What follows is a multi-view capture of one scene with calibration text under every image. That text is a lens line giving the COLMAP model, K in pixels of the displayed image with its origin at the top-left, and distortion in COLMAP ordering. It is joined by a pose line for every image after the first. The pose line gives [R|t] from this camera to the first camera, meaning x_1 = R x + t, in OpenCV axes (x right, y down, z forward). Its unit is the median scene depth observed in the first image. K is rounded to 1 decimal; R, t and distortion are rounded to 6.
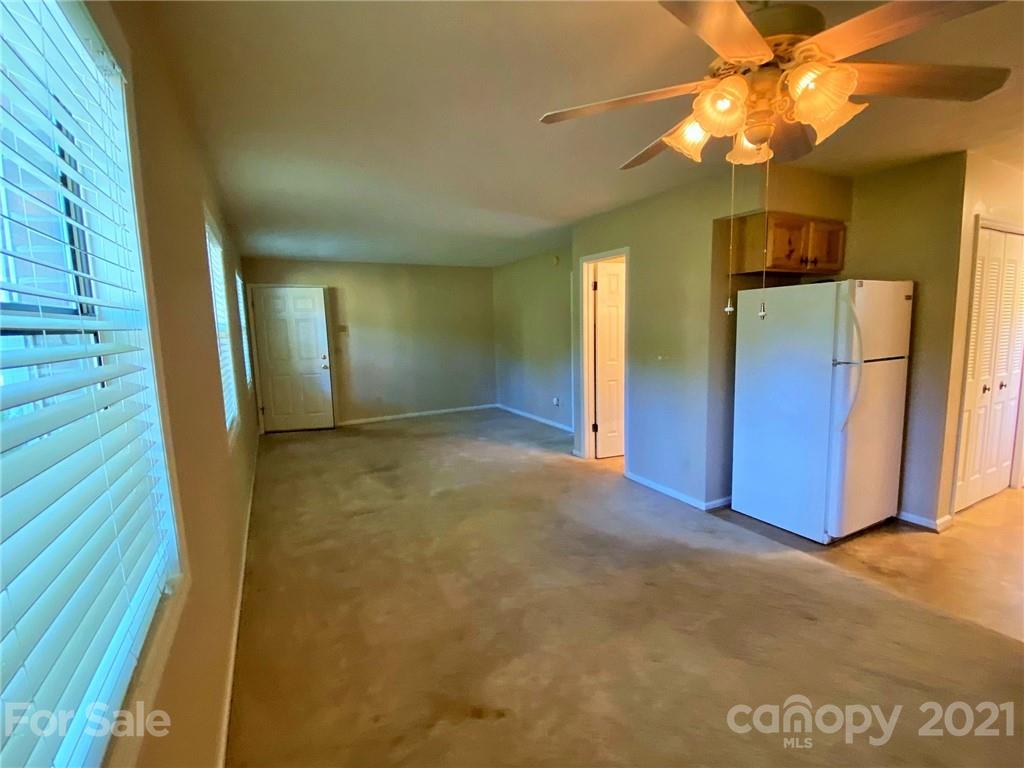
lens RADIAL K [[462.2, 0, 516.2], [0, 462.2, 381.8], [0, 0, 1]] dist [0.020470, -0.024142]
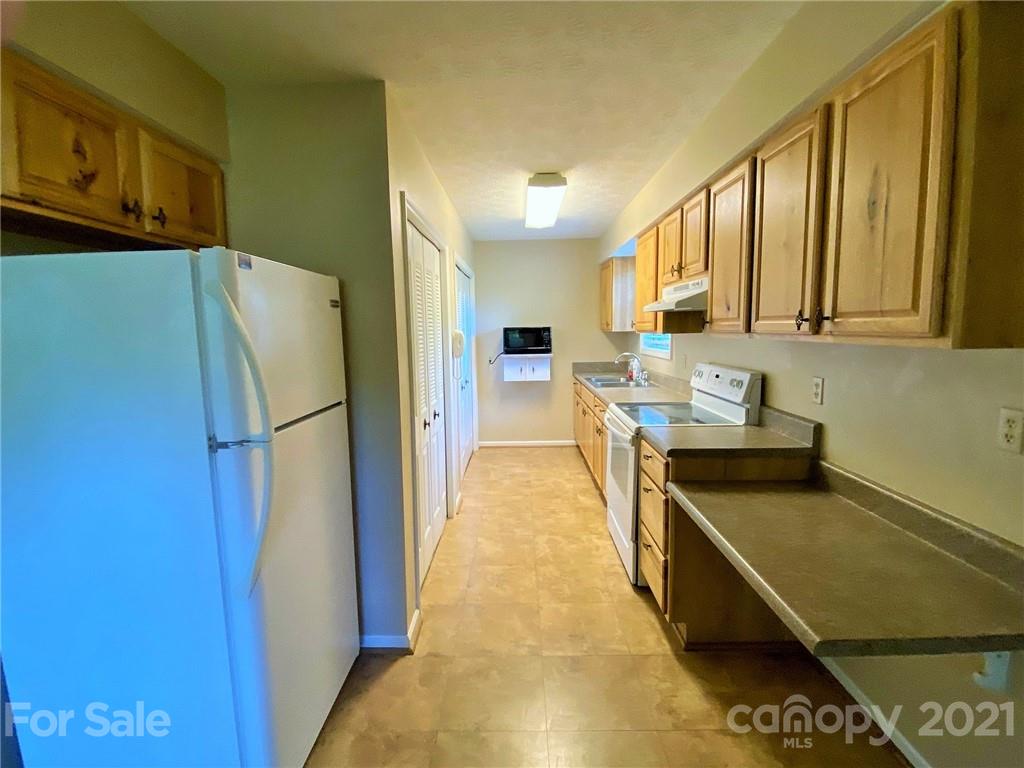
lens RADIAL K [[467.8, 0, 512.0], [0, 467.8, 384.0], [0, 0, 1]] dist [0.025975, -0.023906]
pose [[0.476706, -0.082541, 0.875179, 0.372619], [0.110897, 0.993275, 0.033275, -0.066244], [-0.872040, 0.081192, 0.482653, 0.461479]]
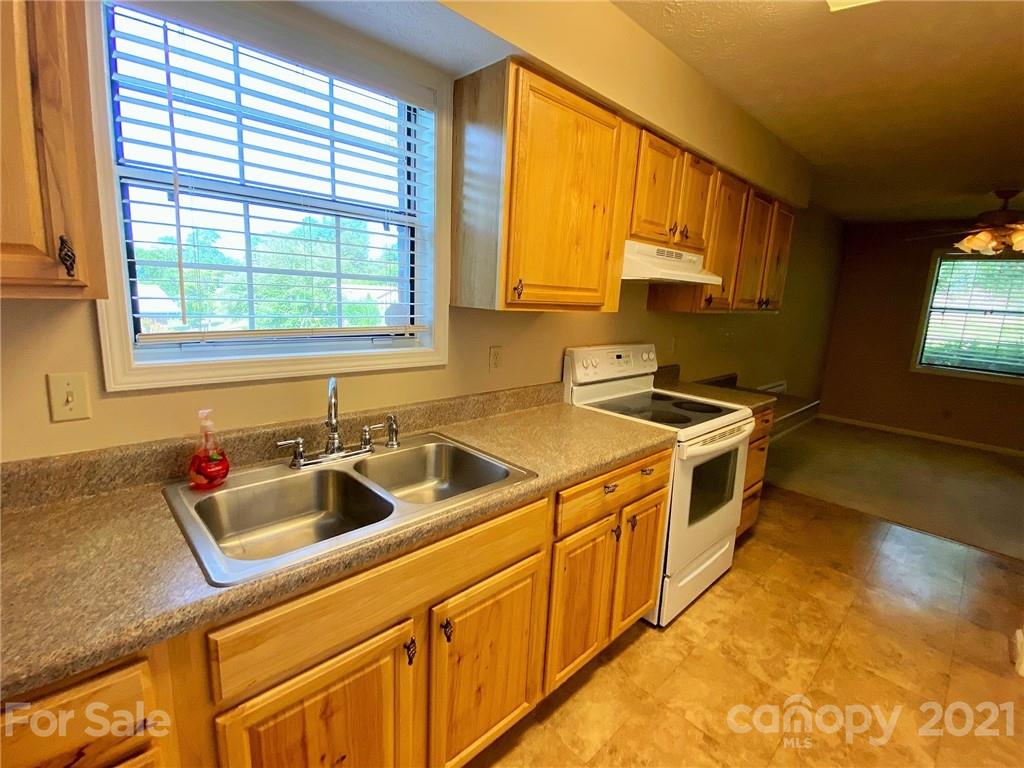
lens RADIAL K [[462.2, 0, 516.2], [0, 462.2, 381.8], [0, 0, 1]] dist [0.020470, -0.024142]
pose [[-0.958289, 0.039271, -0.283089, 1.167143], [-0.051608, 0.950454, 0.306550, -0.144188], [0.281102, 0.308374, -0.908784, 0.910129]]
